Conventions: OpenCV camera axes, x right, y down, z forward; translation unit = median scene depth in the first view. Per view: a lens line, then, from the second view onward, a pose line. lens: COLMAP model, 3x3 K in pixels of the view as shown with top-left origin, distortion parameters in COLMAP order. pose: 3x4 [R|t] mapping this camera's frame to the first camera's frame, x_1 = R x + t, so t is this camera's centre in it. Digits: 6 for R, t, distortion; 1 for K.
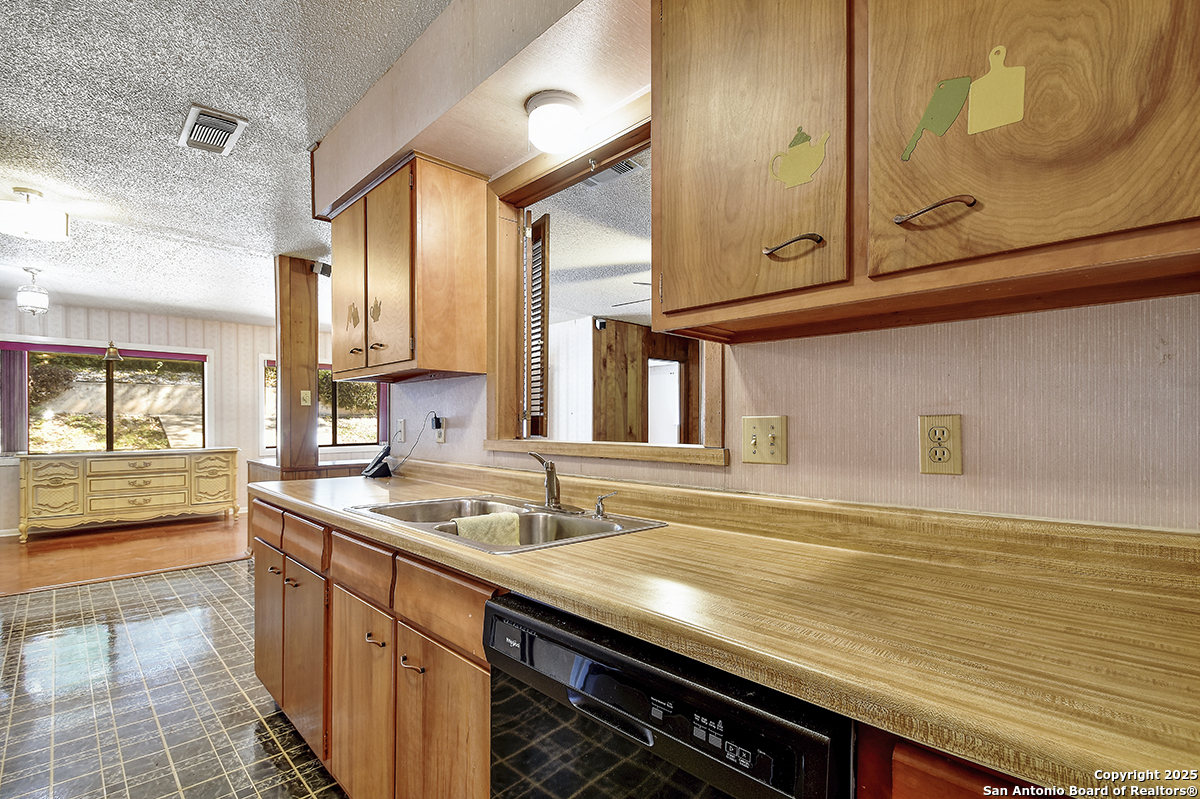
lens RADIAL K [[536.8, 0, 585.5], [0, 536.8, 422.5], [0, 0, 1]] dist [0.023788, -0.020532]
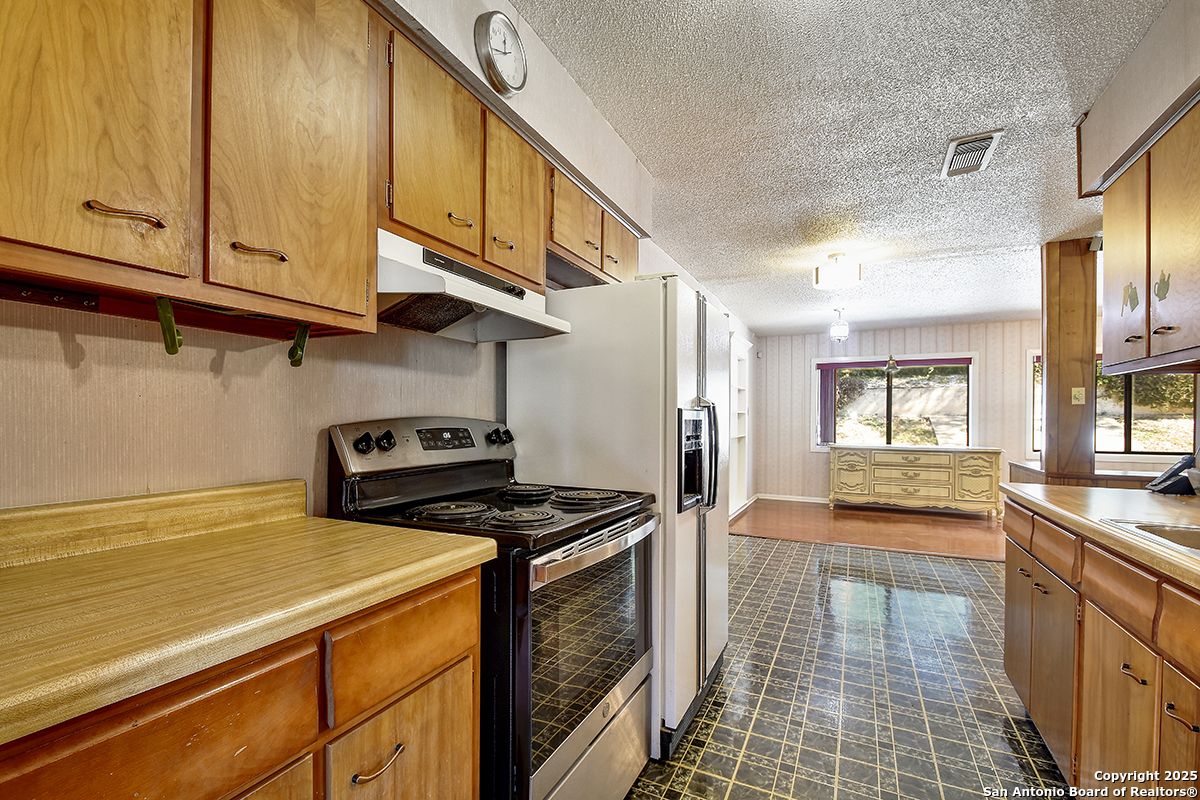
lens RADIAL K [[536.8, 0, 585.5], [0, 536.8, 423.0], [0, 0, 1]] dist [0.023788, -0.020532]
pose [[0.325016, 0.009637, -0.945659, 0.046899], [-0.009242, 0.999933, 0.007013, 0.000022], [0.945663, 0.006461, 0.325084, -0.041136]]
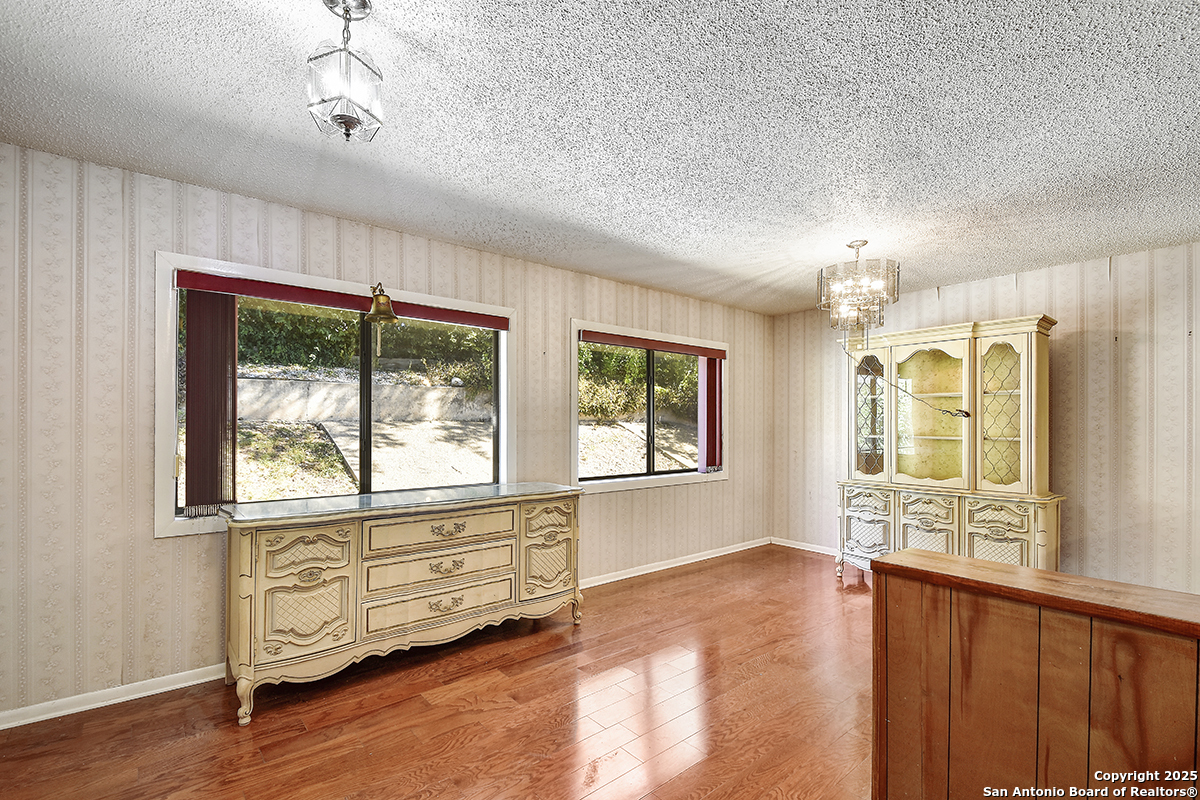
lens RADIAL K [[536.8, 0, 585.5], [0, 536.8, 423.0], [0, 0, 1]] dist [0.023788, -0.020532]
pose [[0.996191, -0.000230, -0.087202, -0.728806], [-0.000396, 0.999974, -0.007158, -0.016071], [0.087201, 0.007165, 0.996165, 0.580270]]
